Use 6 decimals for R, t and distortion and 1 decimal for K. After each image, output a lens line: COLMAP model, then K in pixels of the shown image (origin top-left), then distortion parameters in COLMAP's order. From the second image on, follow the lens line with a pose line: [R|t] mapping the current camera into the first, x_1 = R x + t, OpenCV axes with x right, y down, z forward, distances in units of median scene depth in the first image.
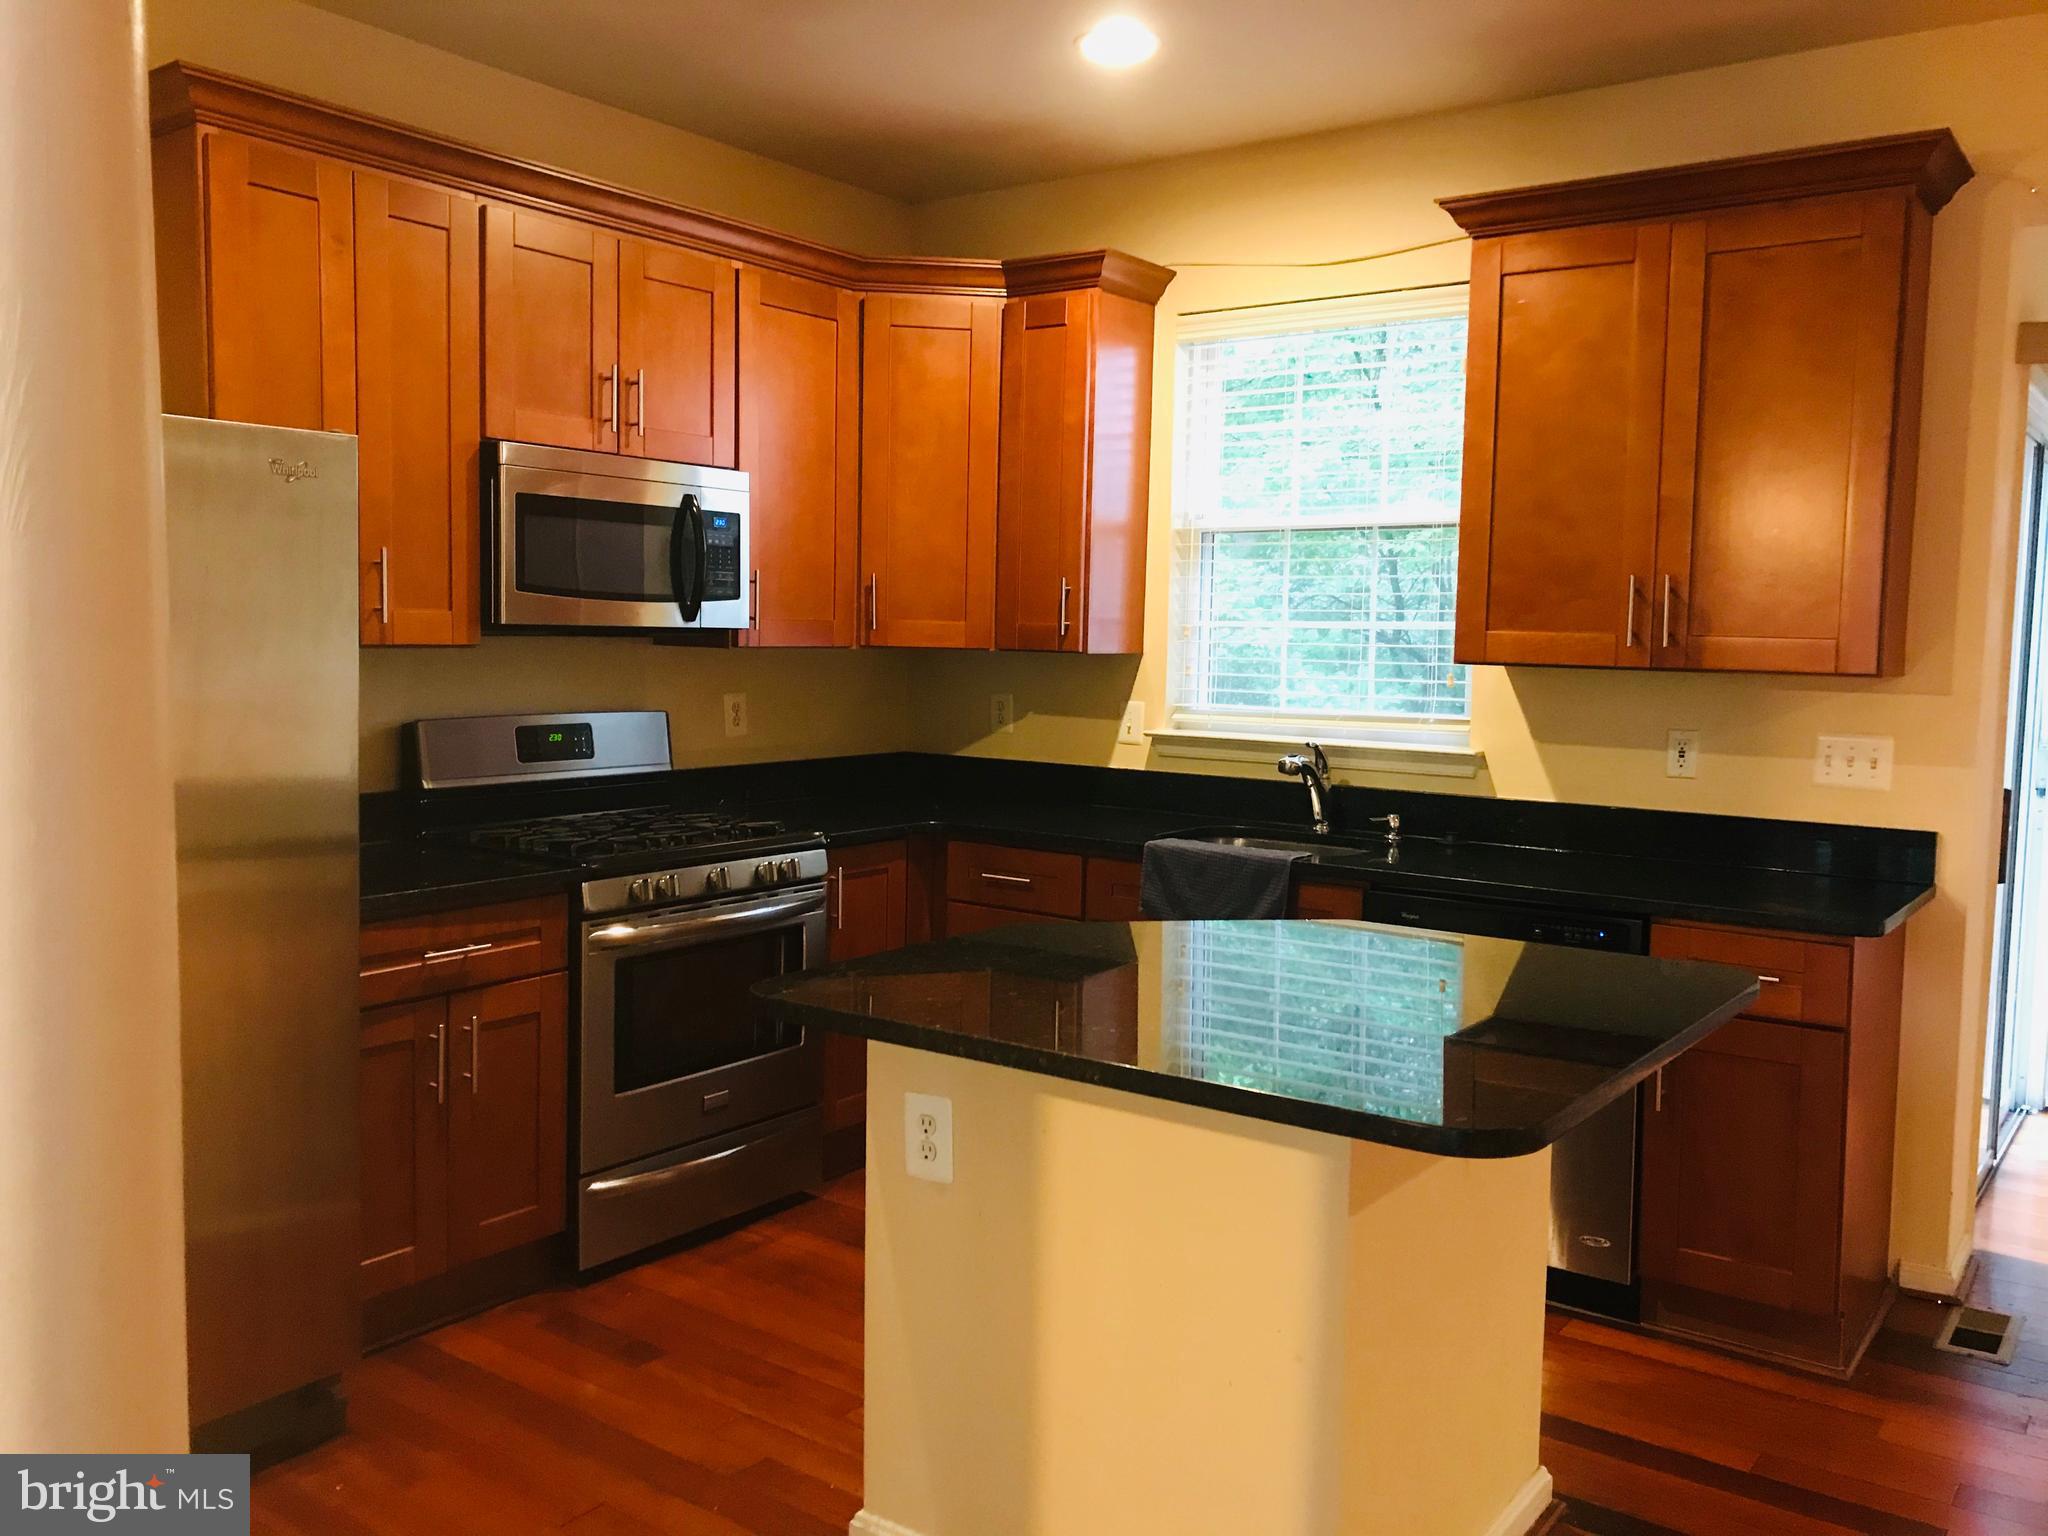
lens RADIAL K [[1660.7, 0, 1024.0], [0, 1660.7, 768.0], [0, 0, 1]] dist [0.068007, -0.136742]
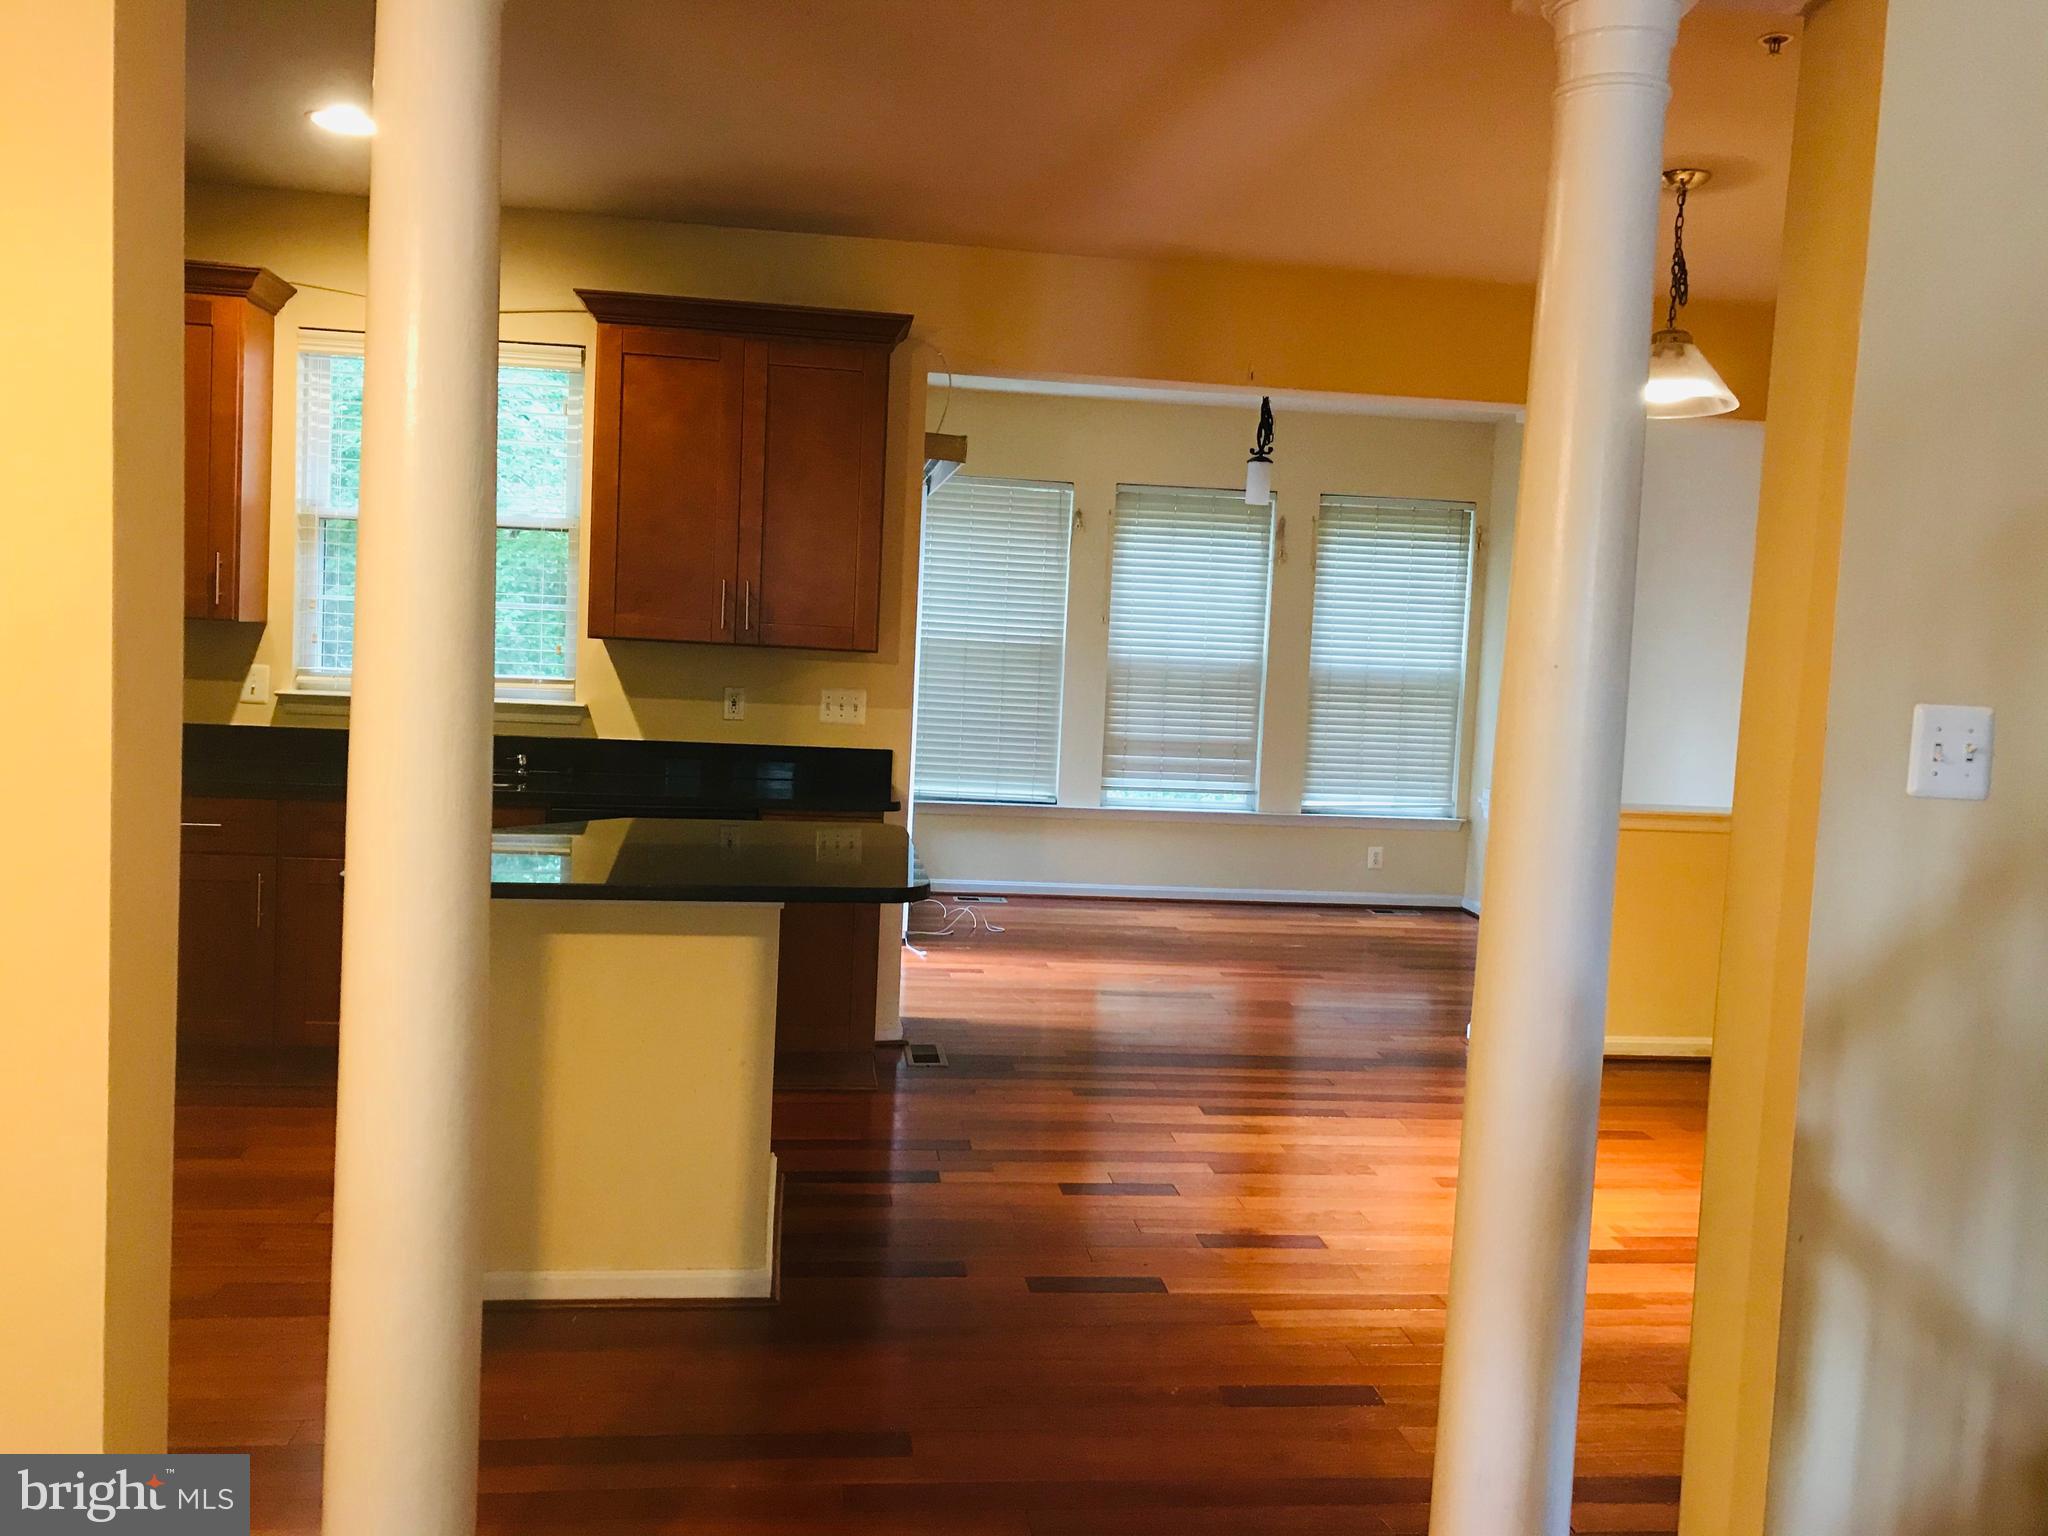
lens RADIAL K [[1660.7, 0, 1024.0], [0, 1660.7, 768.0], [0, 0, 1]] dist [0.068007, -0.136742]
pose [[0.730789, -0.039911, 0.681436, -0.370601], [0.024373, 0.999178, 0.032383, 0.006127], [-0.682169, -0.007057, 0.731161, -0.199193]]
